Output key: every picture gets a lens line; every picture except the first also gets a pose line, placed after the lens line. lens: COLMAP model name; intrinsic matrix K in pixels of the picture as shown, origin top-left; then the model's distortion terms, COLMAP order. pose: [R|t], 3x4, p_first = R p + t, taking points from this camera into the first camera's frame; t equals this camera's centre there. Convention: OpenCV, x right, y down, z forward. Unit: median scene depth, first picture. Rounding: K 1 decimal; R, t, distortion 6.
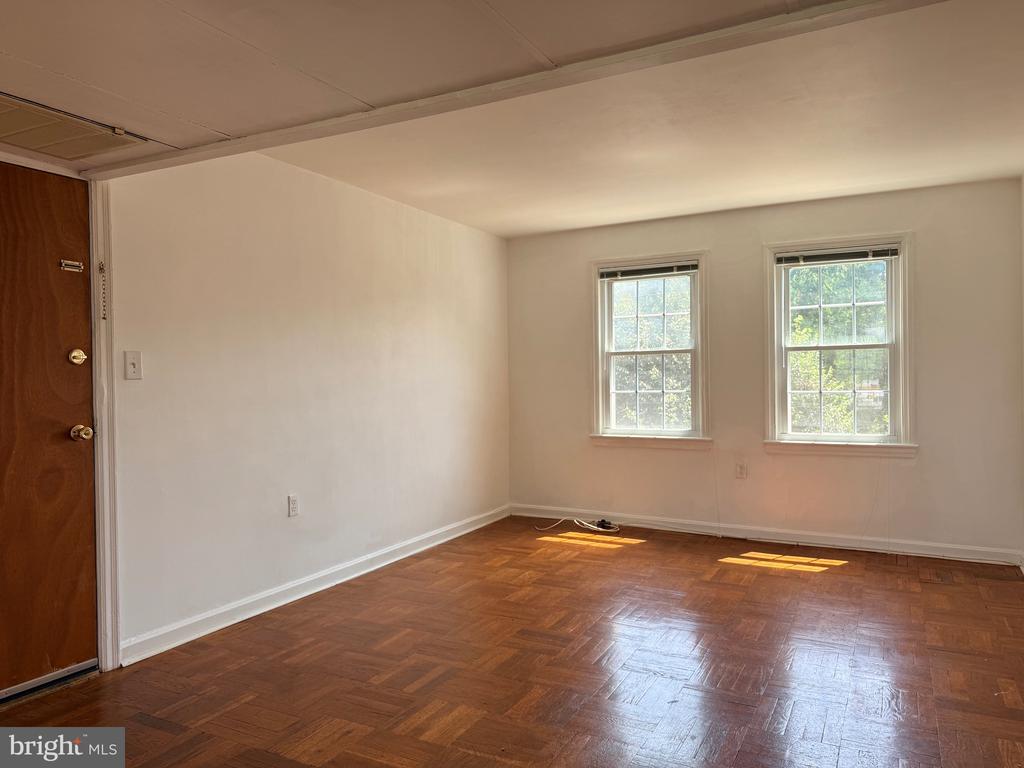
lens RADIAL K [[729.7, 0, 513.2], [0, 729.7, 379.8], [0, 0, 1]] dist [0.095754, -0.134060]
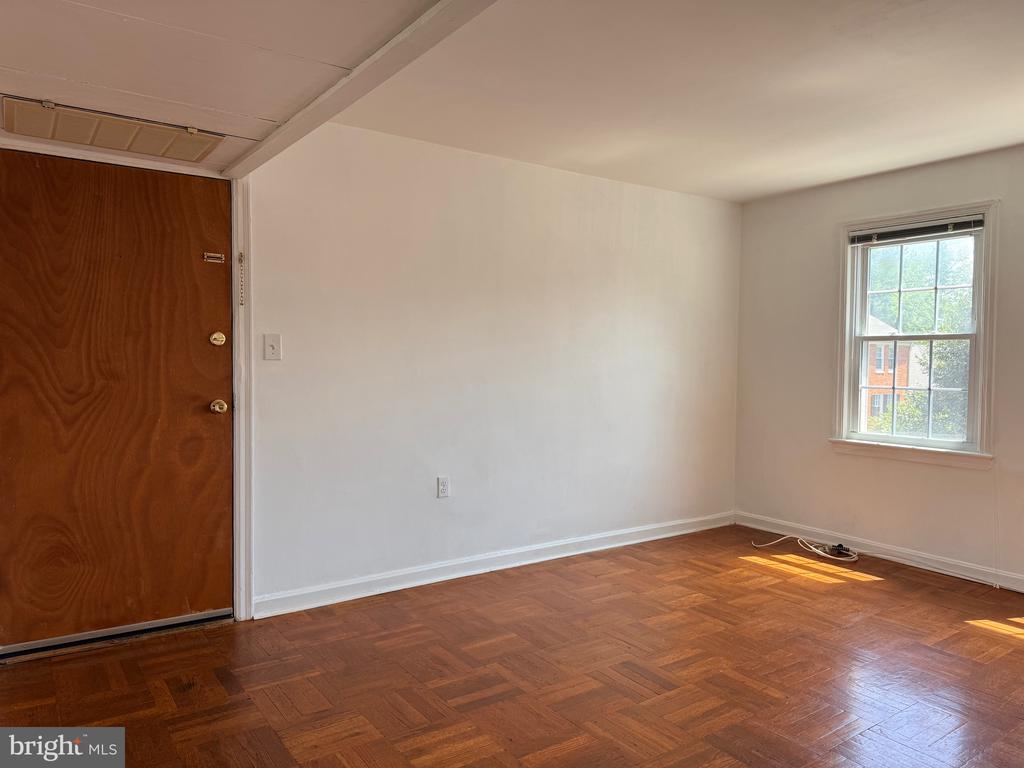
lens RADIAL K [[729.7, 0, 513.2], [0, 729.7, 379.8], [0, 0, 1]] dist [0.095754, -0.134060]
pose [[0.887122, 0.036015, -0.460127, 0.199436], [-0.023671, 0.999189, 0.032570, -0.009868], [0.460927, -0.018002, 0.887255, 0.130106]]
